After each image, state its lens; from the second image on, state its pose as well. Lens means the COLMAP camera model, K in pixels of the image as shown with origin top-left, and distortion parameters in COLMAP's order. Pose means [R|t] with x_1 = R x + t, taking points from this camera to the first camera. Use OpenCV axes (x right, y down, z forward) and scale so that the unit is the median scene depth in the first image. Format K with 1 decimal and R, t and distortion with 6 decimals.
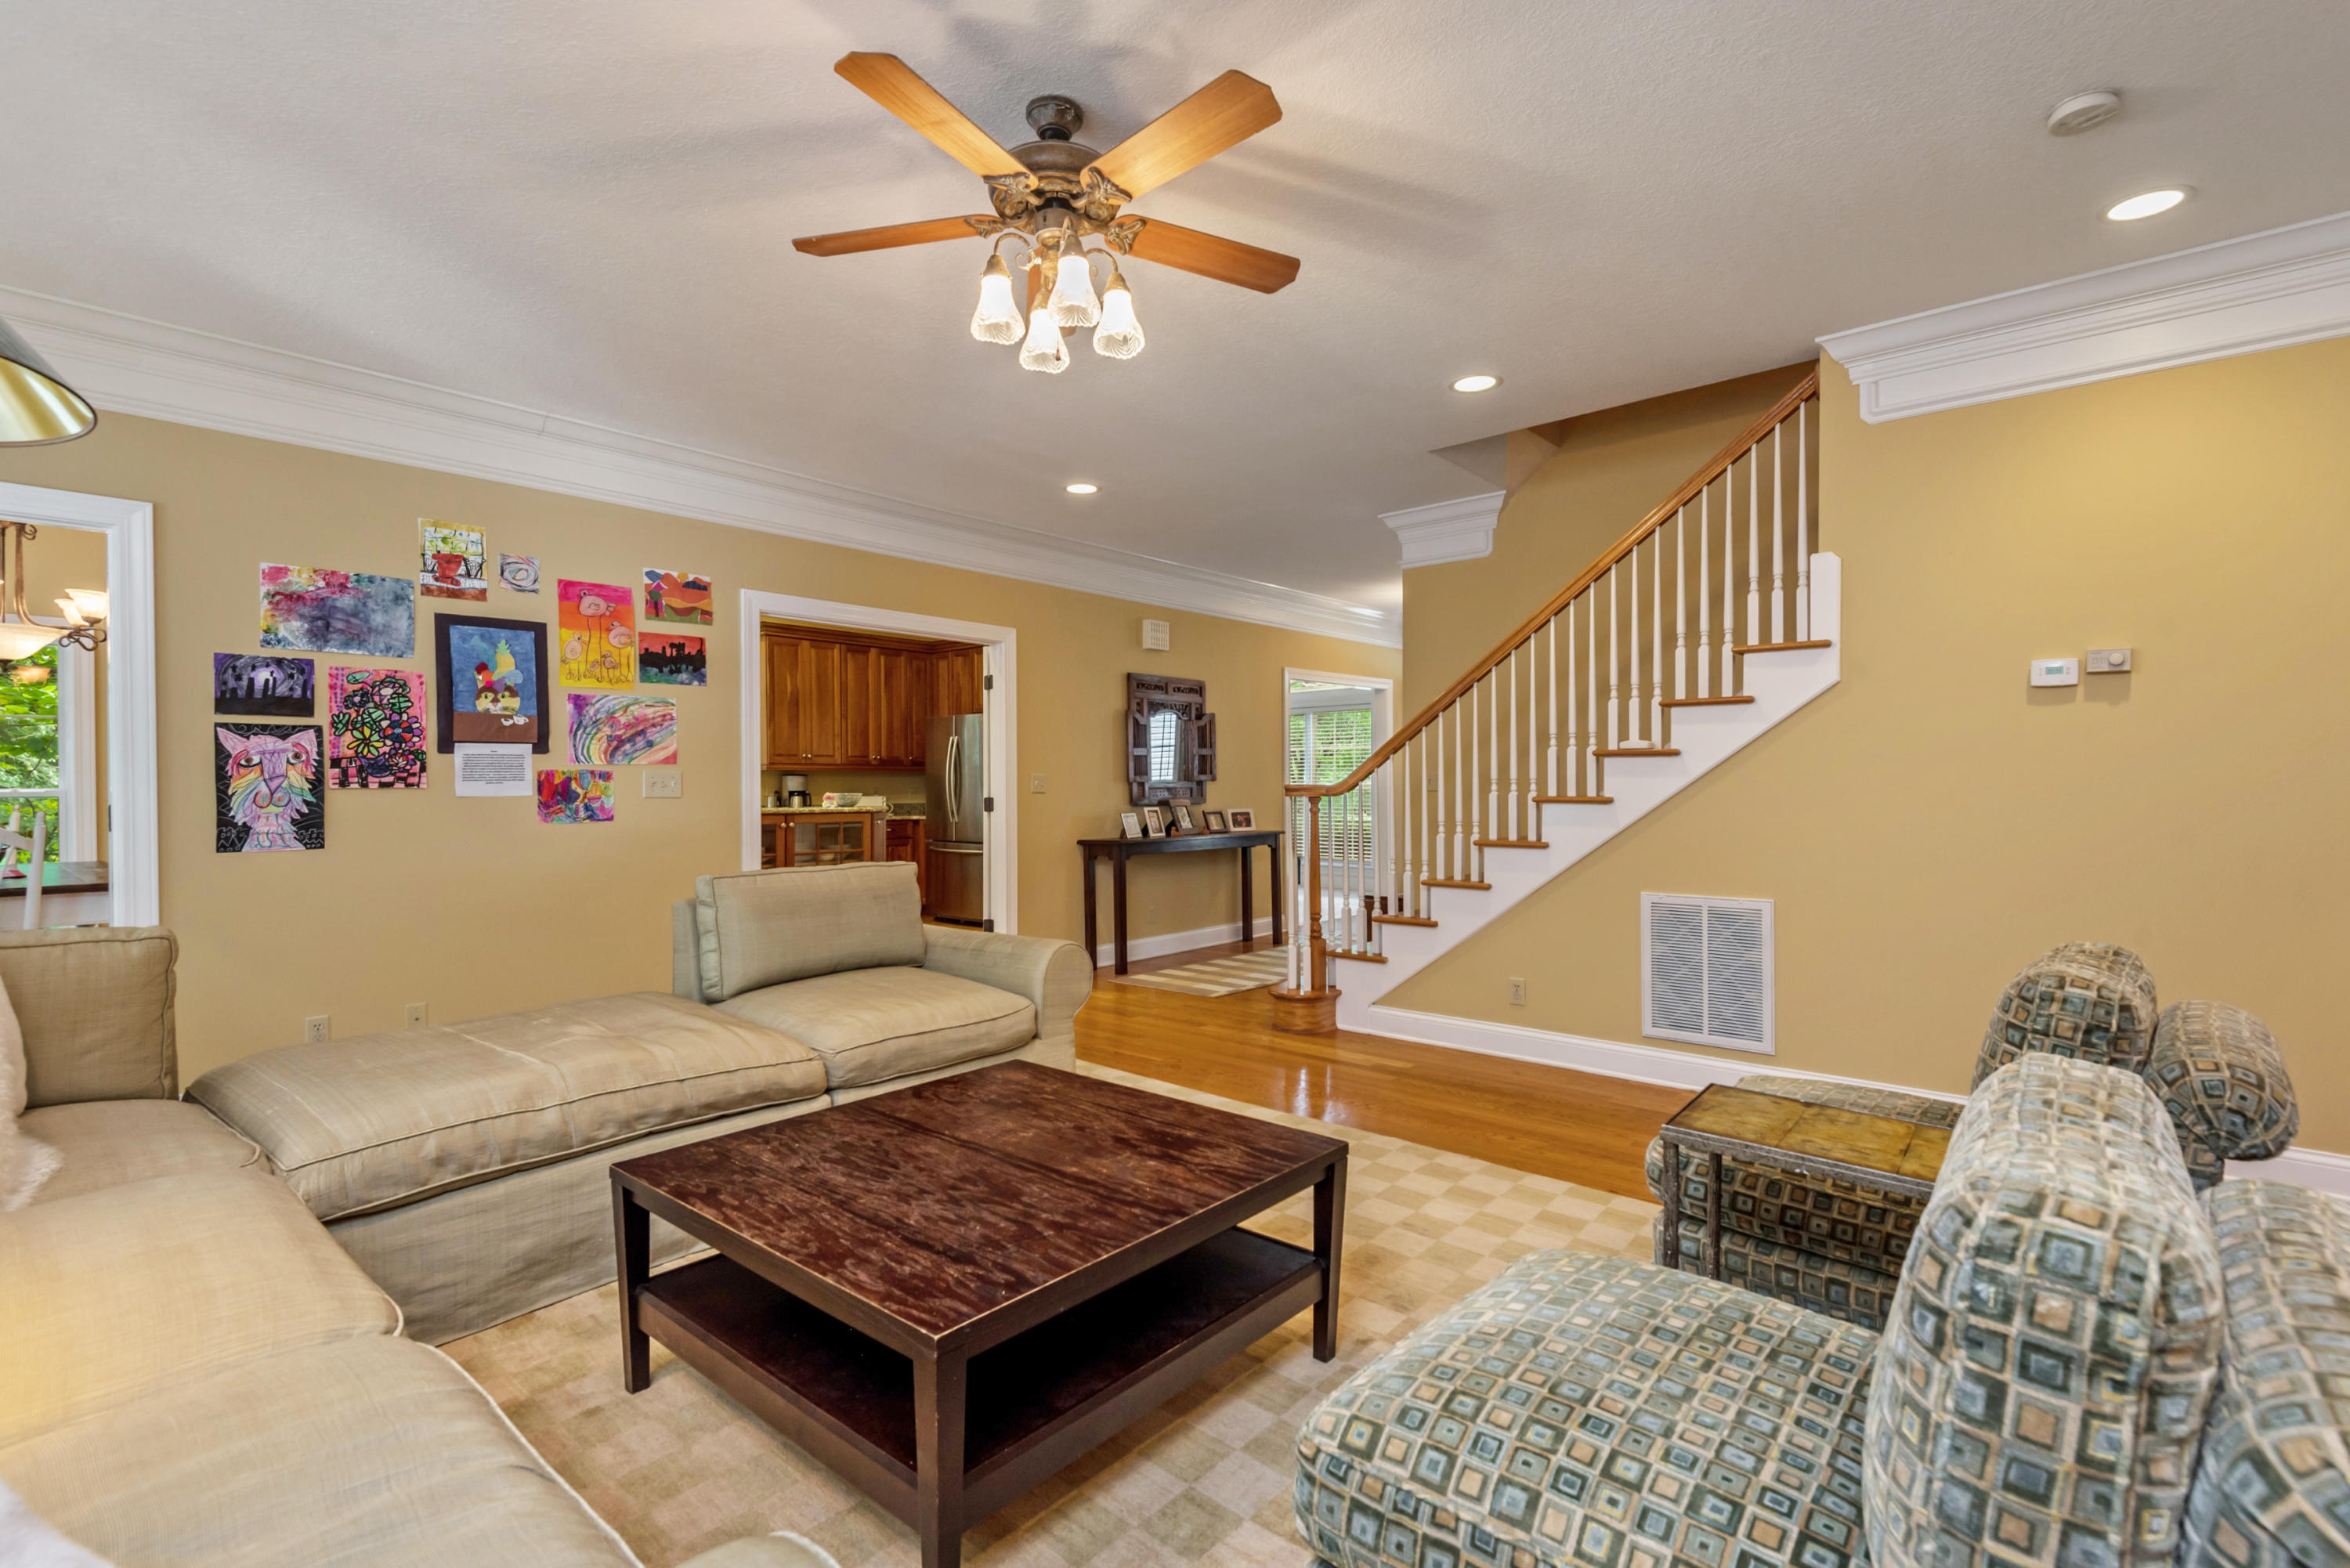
lens RADIAL K [[1073.0, 0, 1184.5], [0, 1073.0, 794.6], [0, 0, 1]] dist [0.017583, -0.007377]
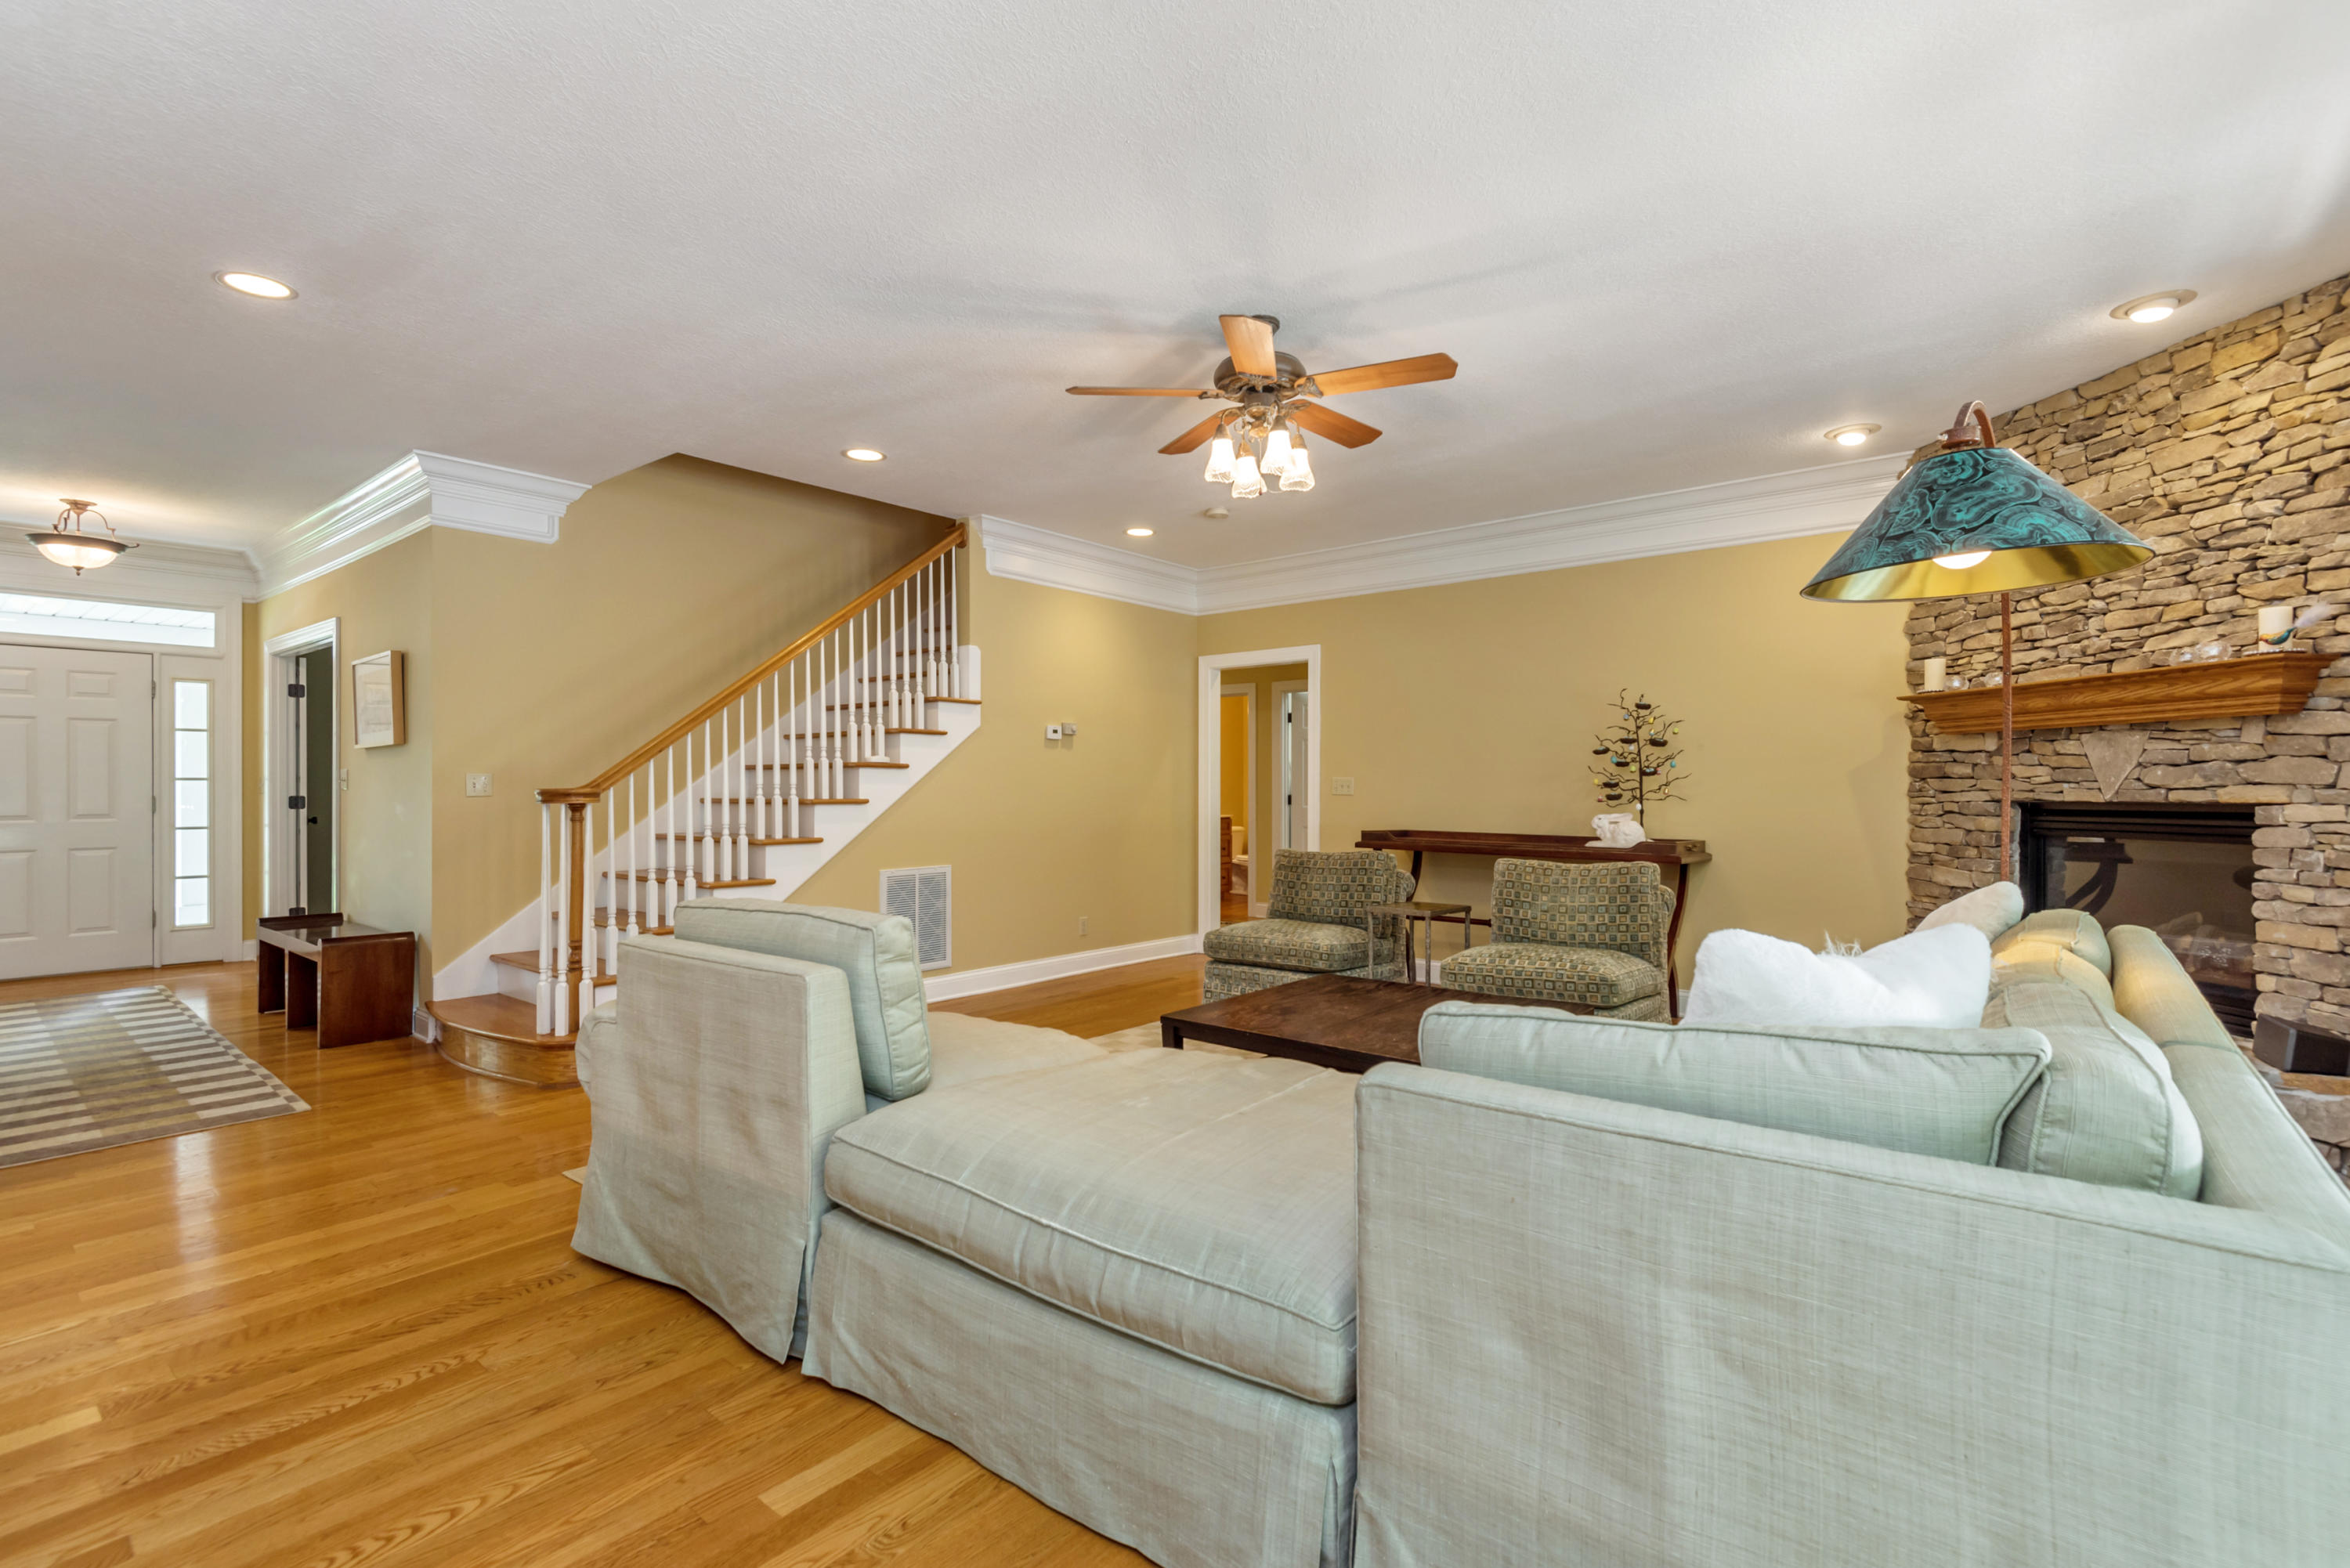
lens RADIAL K [[1073.0, 0, 1174.9], [0, 1073.0, 787.6], [0, 0, 1]] dist [0.017583, -0.007377]
pose [[-0.016133, 0.004939, 0.999858, -0.909204], [0.008667, 0.999951, -0.004800, -0.001713], [-0.999832, 0.008588, -0.016175, 0.658694]]
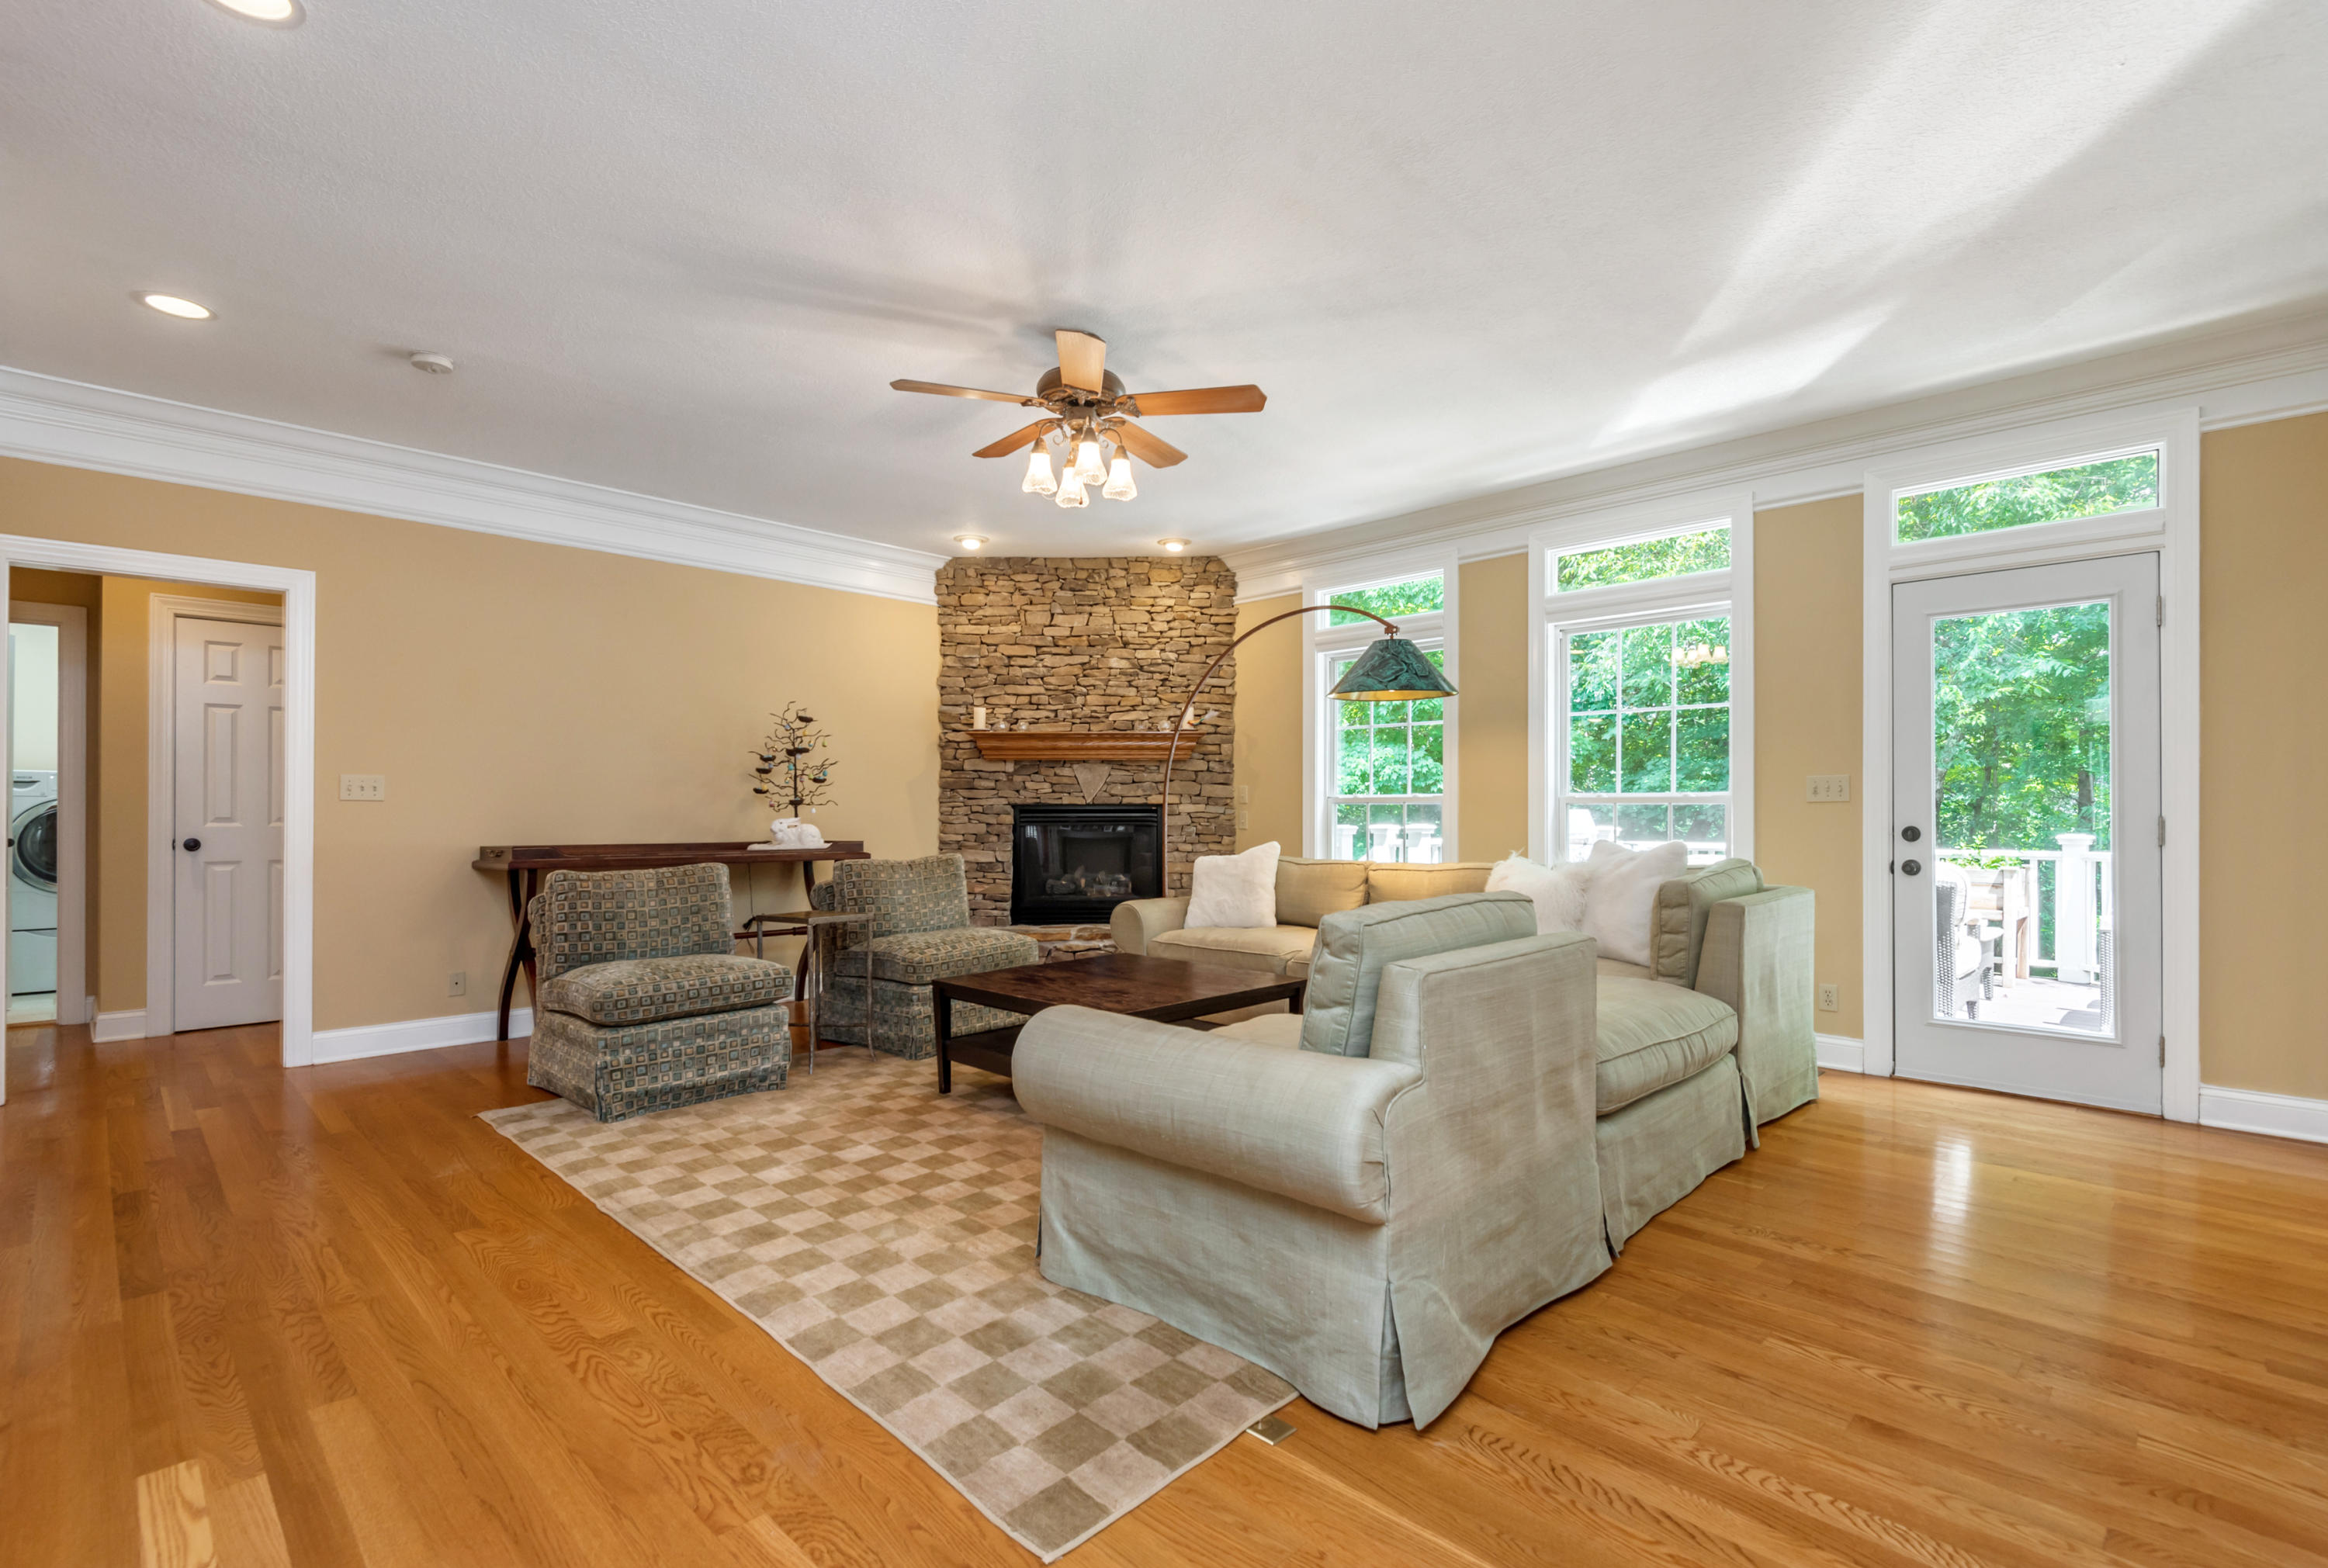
lens RADIAL K [[1063.0, 0, 1170.6], [0, 1063.0, 800.6], [0, 0, 1]] dist [0.017583, -0.007377]
pose [[-0.997510, 0.003897, 0.070419, -0.202548], [0.003927, 0.999992, 0.000297, 0.008004], [-0.070418, 0.000573, -0.997517, 1.437585]]
